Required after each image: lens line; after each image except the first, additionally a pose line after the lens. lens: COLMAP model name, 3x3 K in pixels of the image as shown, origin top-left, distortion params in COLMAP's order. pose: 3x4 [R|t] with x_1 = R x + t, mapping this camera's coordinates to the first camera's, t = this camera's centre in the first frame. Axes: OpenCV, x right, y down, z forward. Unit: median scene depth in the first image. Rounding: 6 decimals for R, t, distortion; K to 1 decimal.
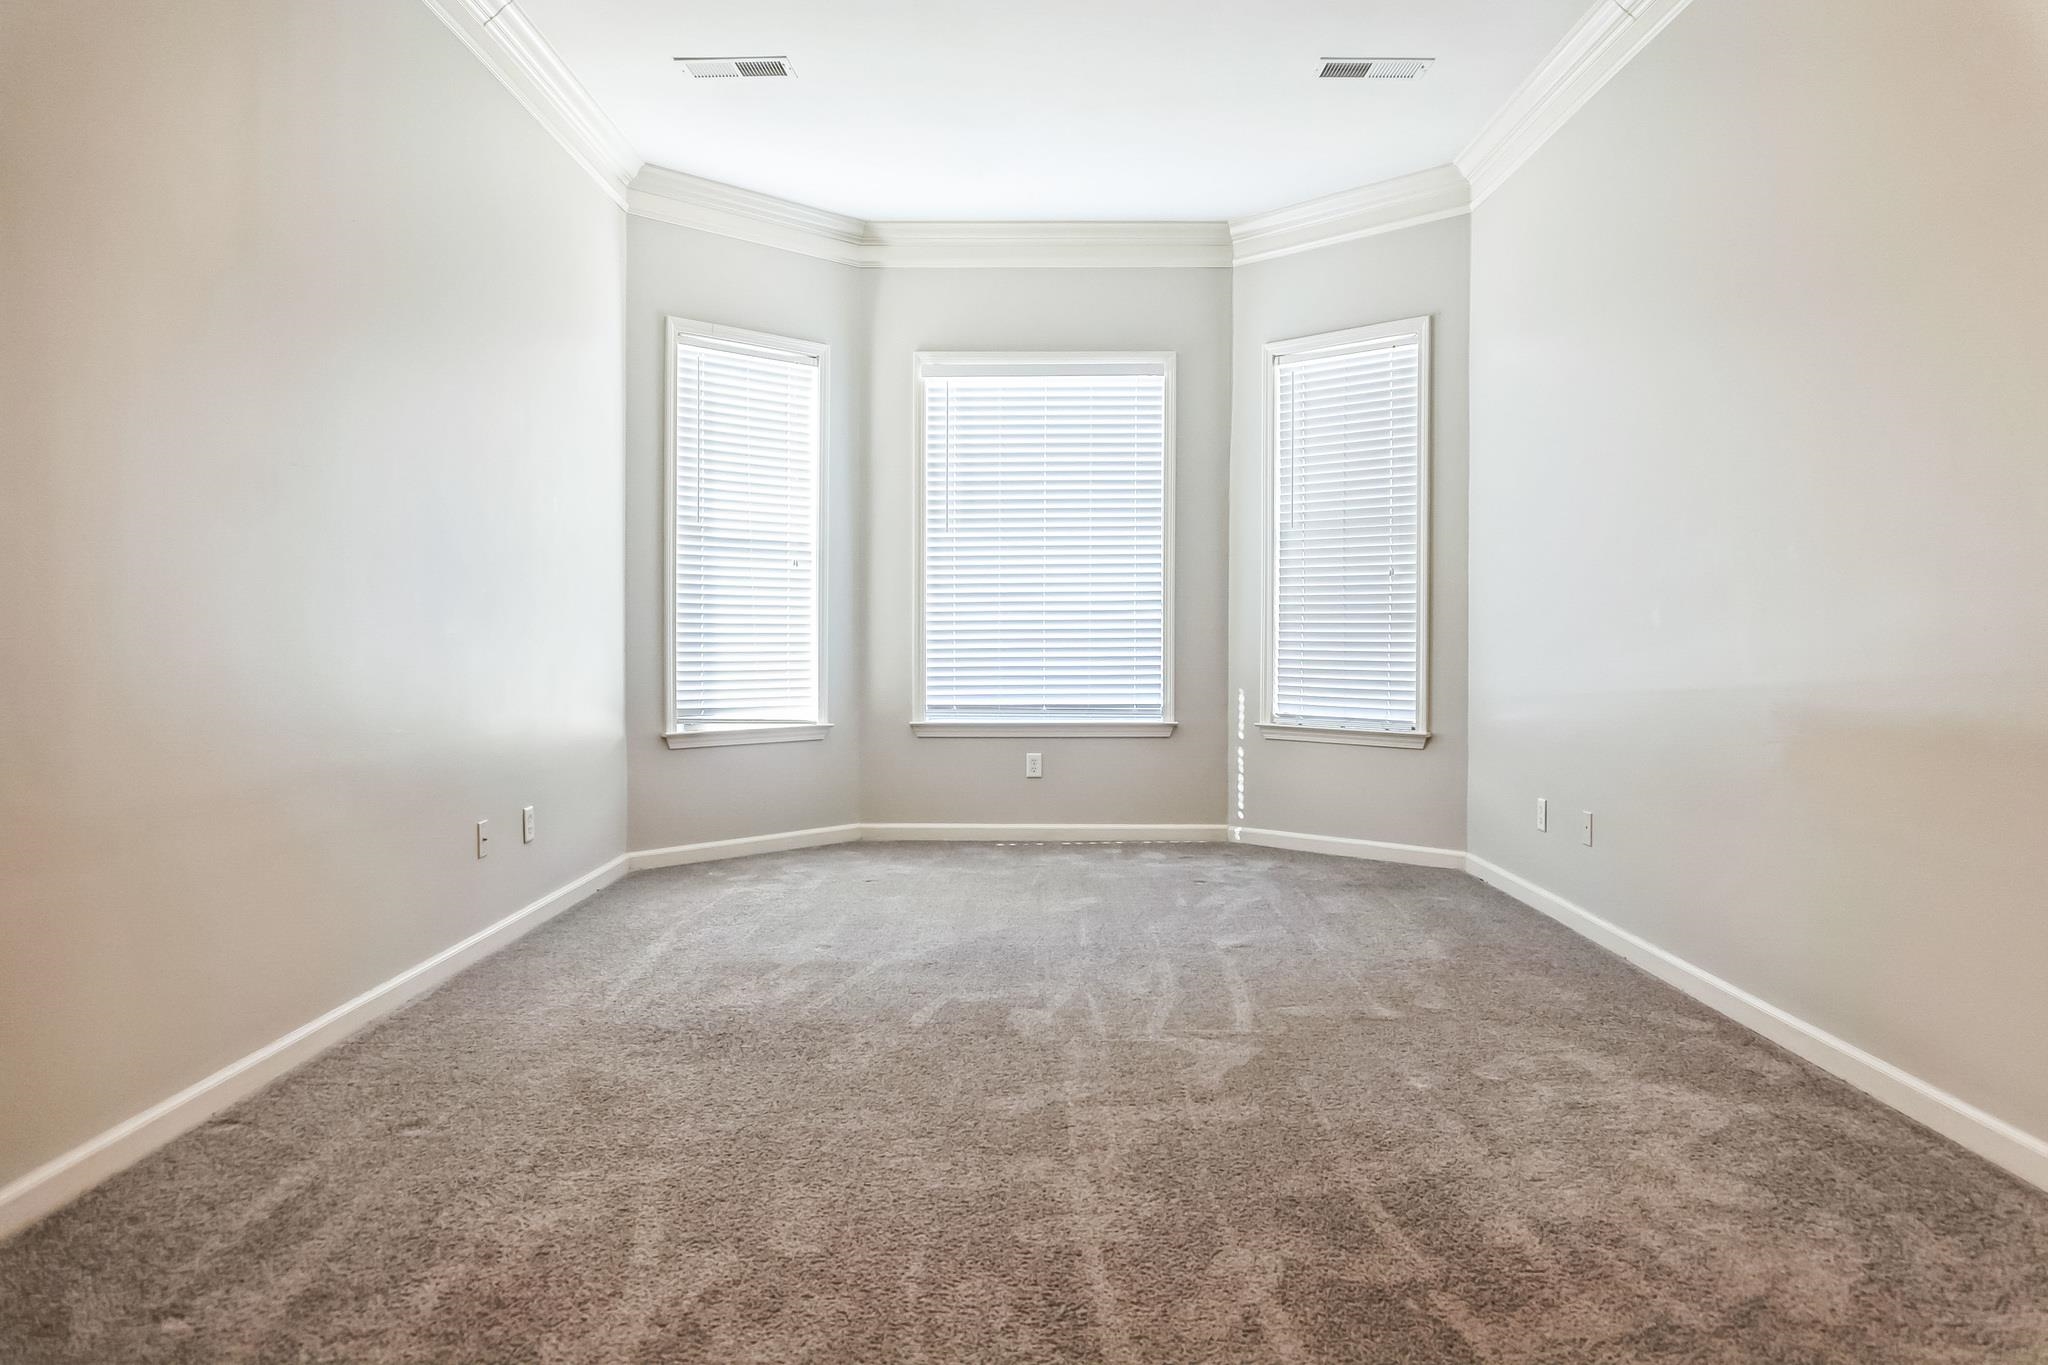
lens RADIAL K [[1388.2, 0, 1024.2], [0, 1388.2, 636.7], [0, 0, 1]] dist [-0.015501, -0.001848]
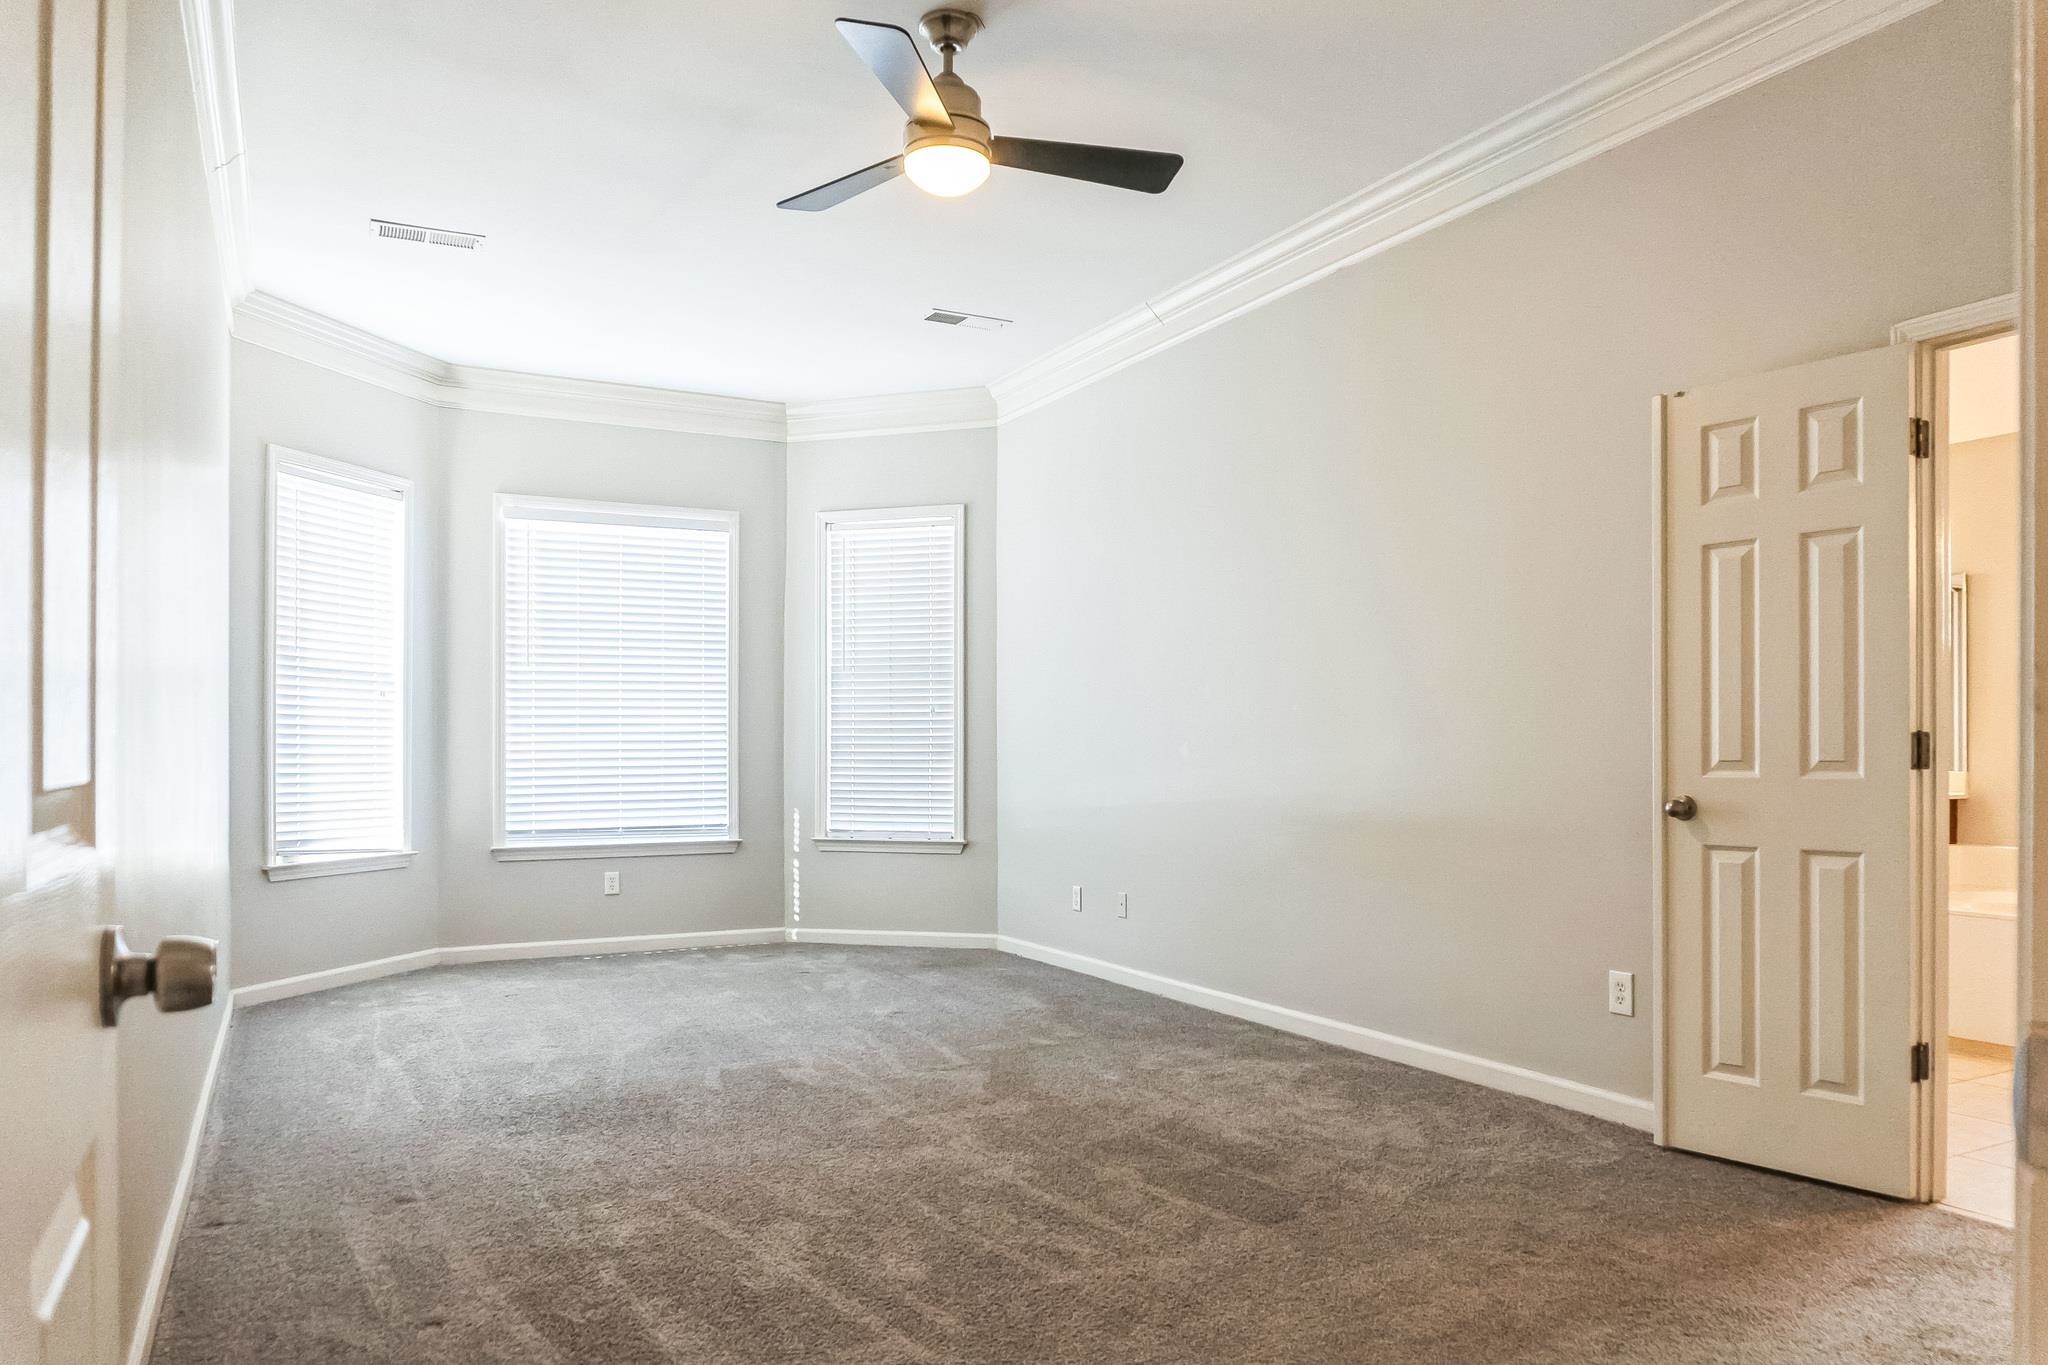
lens RADIAL K [[1395.4, 0, 1034.4], [0, 1395.4, 727.9], [0, 0, 1]] dist [-0.006919, -0.000344]
pose [[0.880398, 0.005258, 0.474207, -0.224738], [0.003949, 0.999823, -0.018417, -0.007309], [-0.474220, 0.018086, 0.880221, -0.118428]]
